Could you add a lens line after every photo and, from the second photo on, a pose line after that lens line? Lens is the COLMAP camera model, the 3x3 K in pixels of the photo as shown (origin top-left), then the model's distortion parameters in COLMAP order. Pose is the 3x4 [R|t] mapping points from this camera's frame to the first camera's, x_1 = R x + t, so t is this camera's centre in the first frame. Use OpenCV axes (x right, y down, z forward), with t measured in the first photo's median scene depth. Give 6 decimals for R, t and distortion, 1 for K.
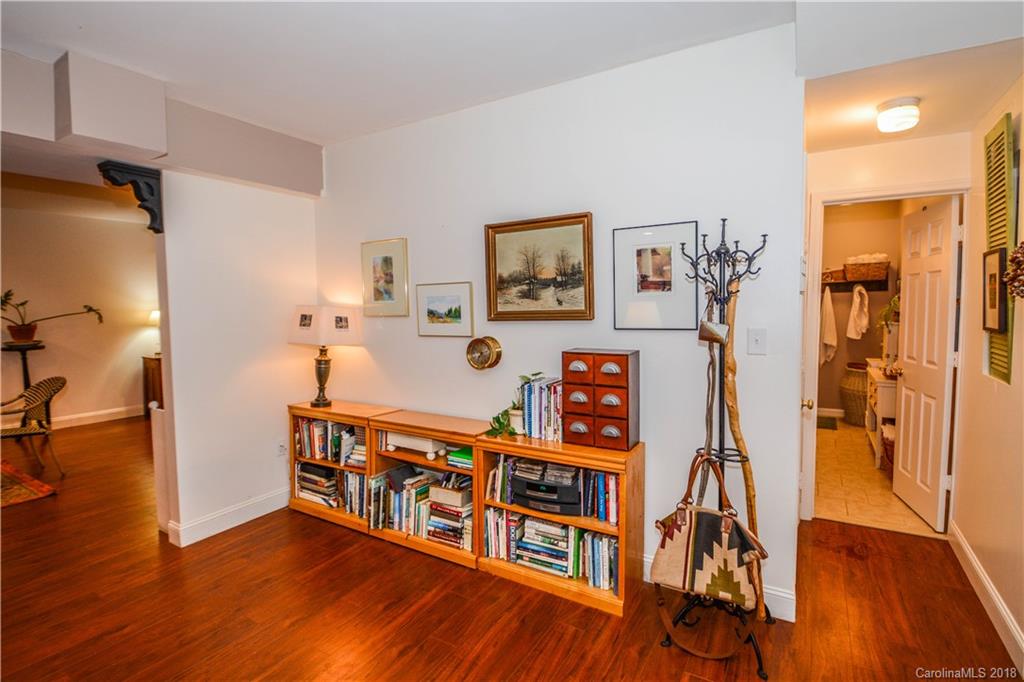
lens RADIAL K [[471.8, 0, 518.3], [0, 471.8, 339.7], [0, 0, 1]] dist [-0.018286, -0.002591]
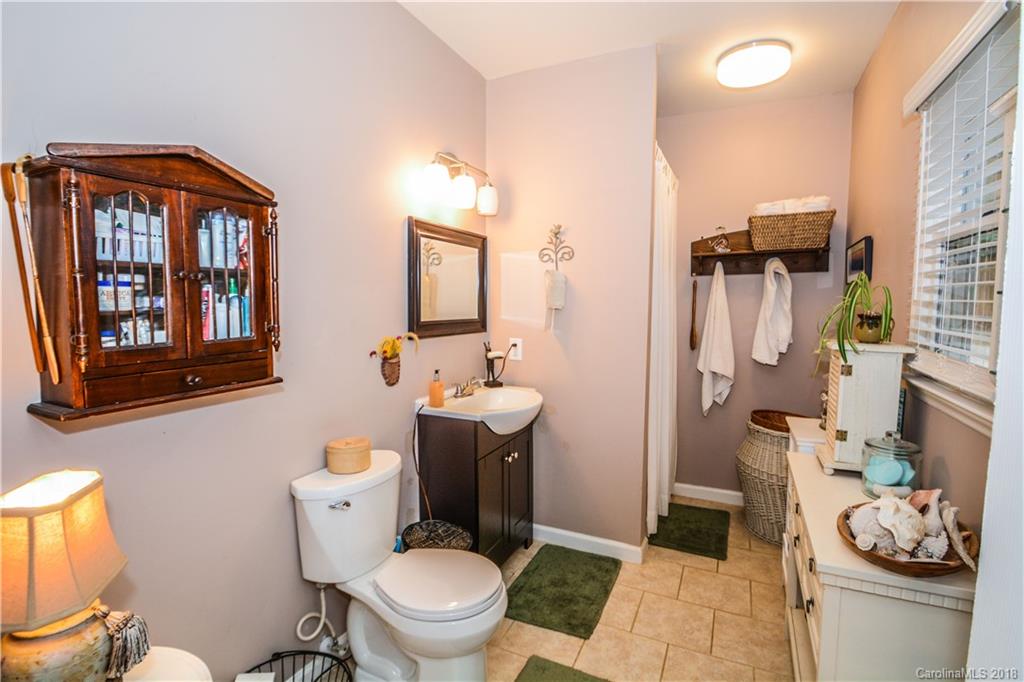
lens RADIAL K [[471.8, 0, 512.1], [0, 471.8, 335.7], [0, 0, 1]] dist [-0.018286, -0.002591]
pose [[0.993424, 0.007038, 0.114274, 0.387521], [-0.008459, 0.999893, 0.011956, -0.037062], [-0.114178, -0.012844, 0.993377, 0.524795]]
